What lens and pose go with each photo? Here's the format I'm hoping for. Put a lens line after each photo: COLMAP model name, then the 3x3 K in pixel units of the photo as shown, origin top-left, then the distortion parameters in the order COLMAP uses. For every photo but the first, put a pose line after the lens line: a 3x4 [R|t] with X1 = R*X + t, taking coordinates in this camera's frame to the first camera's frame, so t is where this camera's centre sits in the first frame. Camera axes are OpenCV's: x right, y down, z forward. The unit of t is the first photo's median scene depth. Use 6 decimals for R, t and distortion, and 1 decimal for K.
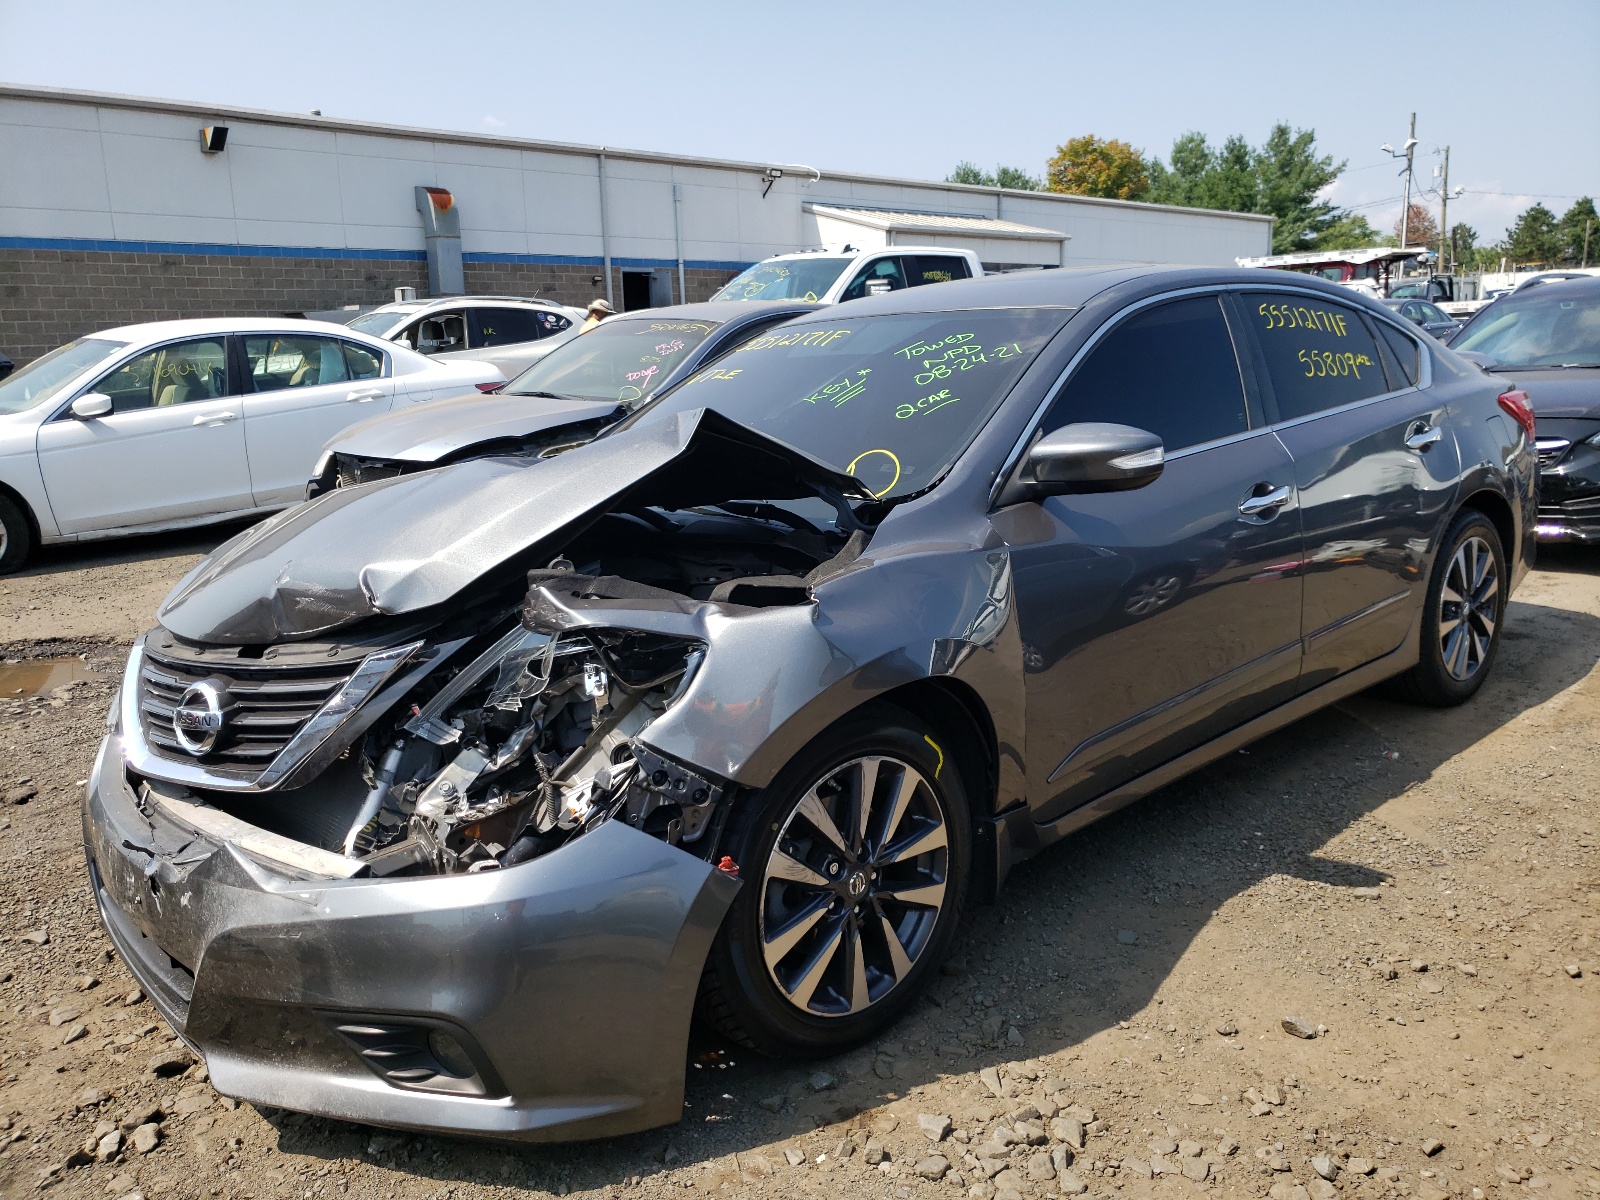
lens RADIAL K [[1216.5, 0, 800.0], [0, 1216.5, 600.0], [0, 0, 1]] dist [-0.007274, -0.009657]
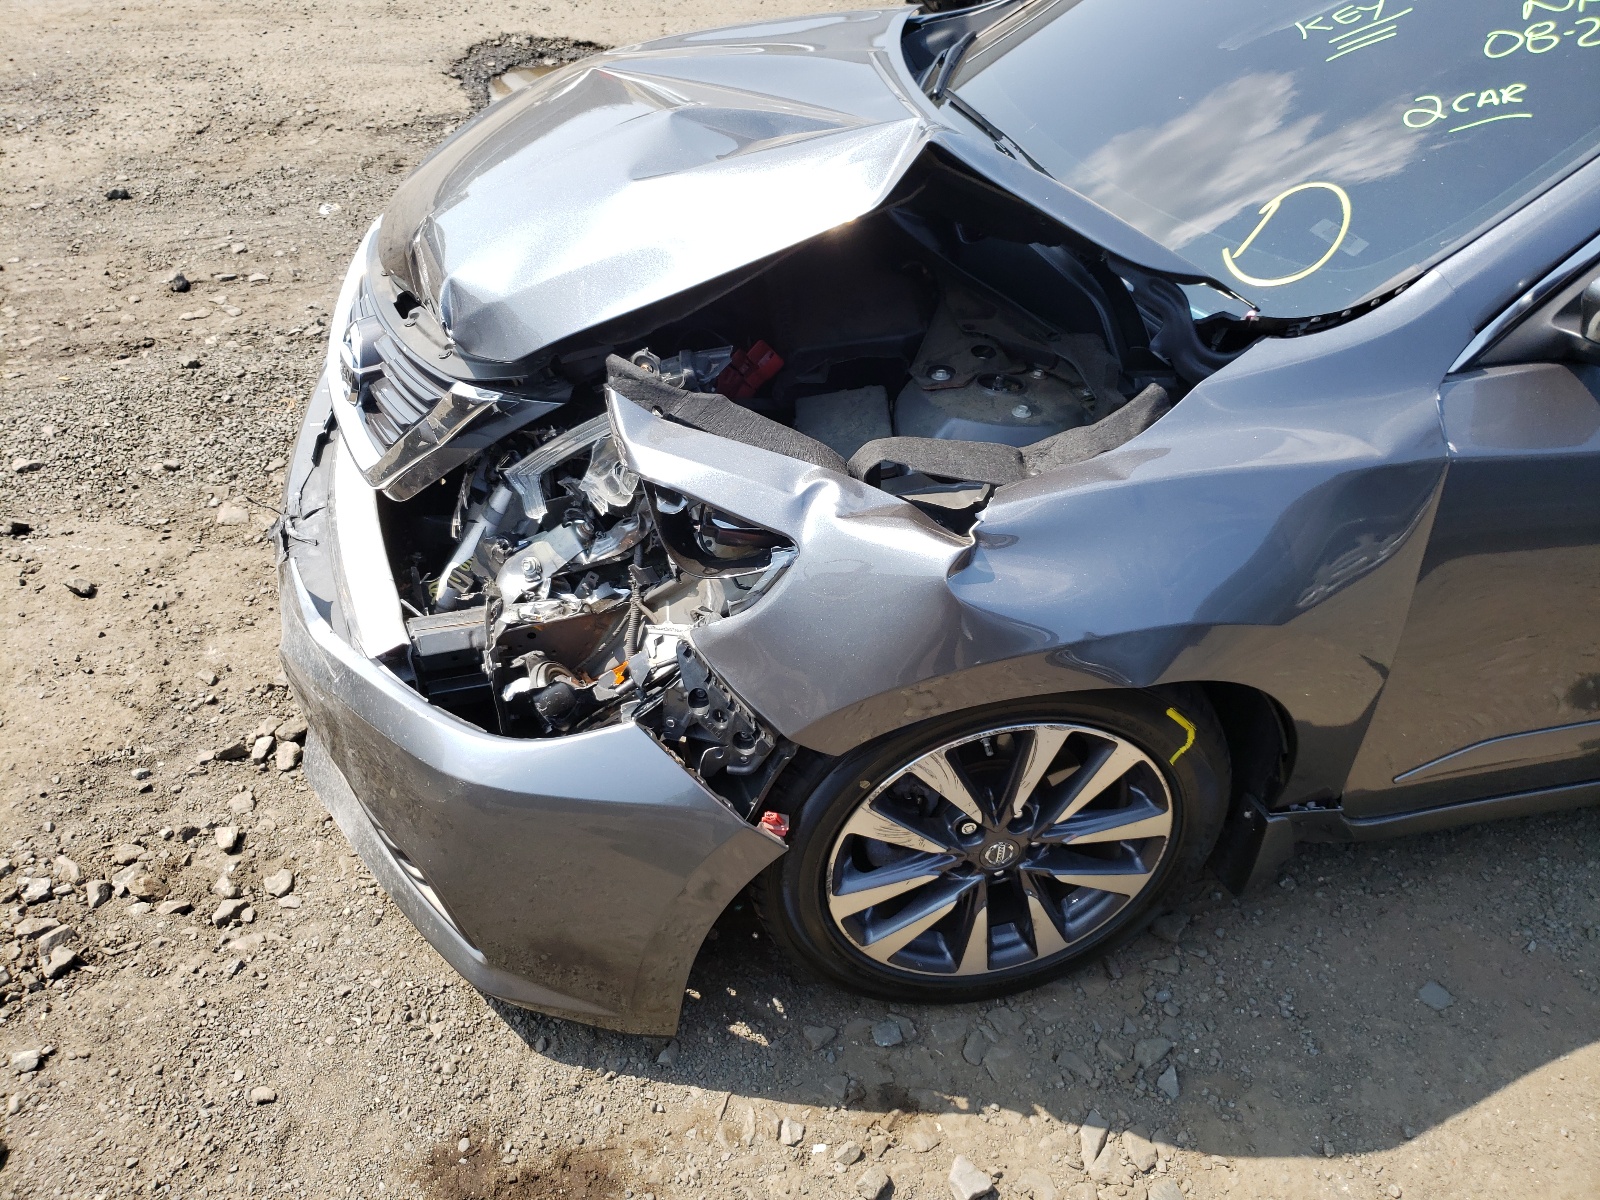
lens RADIAL K [[1211.4, 0, 761.4], [0, 1211.4, 602.5], [0, 0, 1]] dist [0.121769, -0.226322]
pose [[0.854927, 0.357945, -0.375467, 0.150125], [-0.158847, 0.869664, 0.467390, -0.221510], [0.493830, -0.339942, 0.800357, 0.405758]]
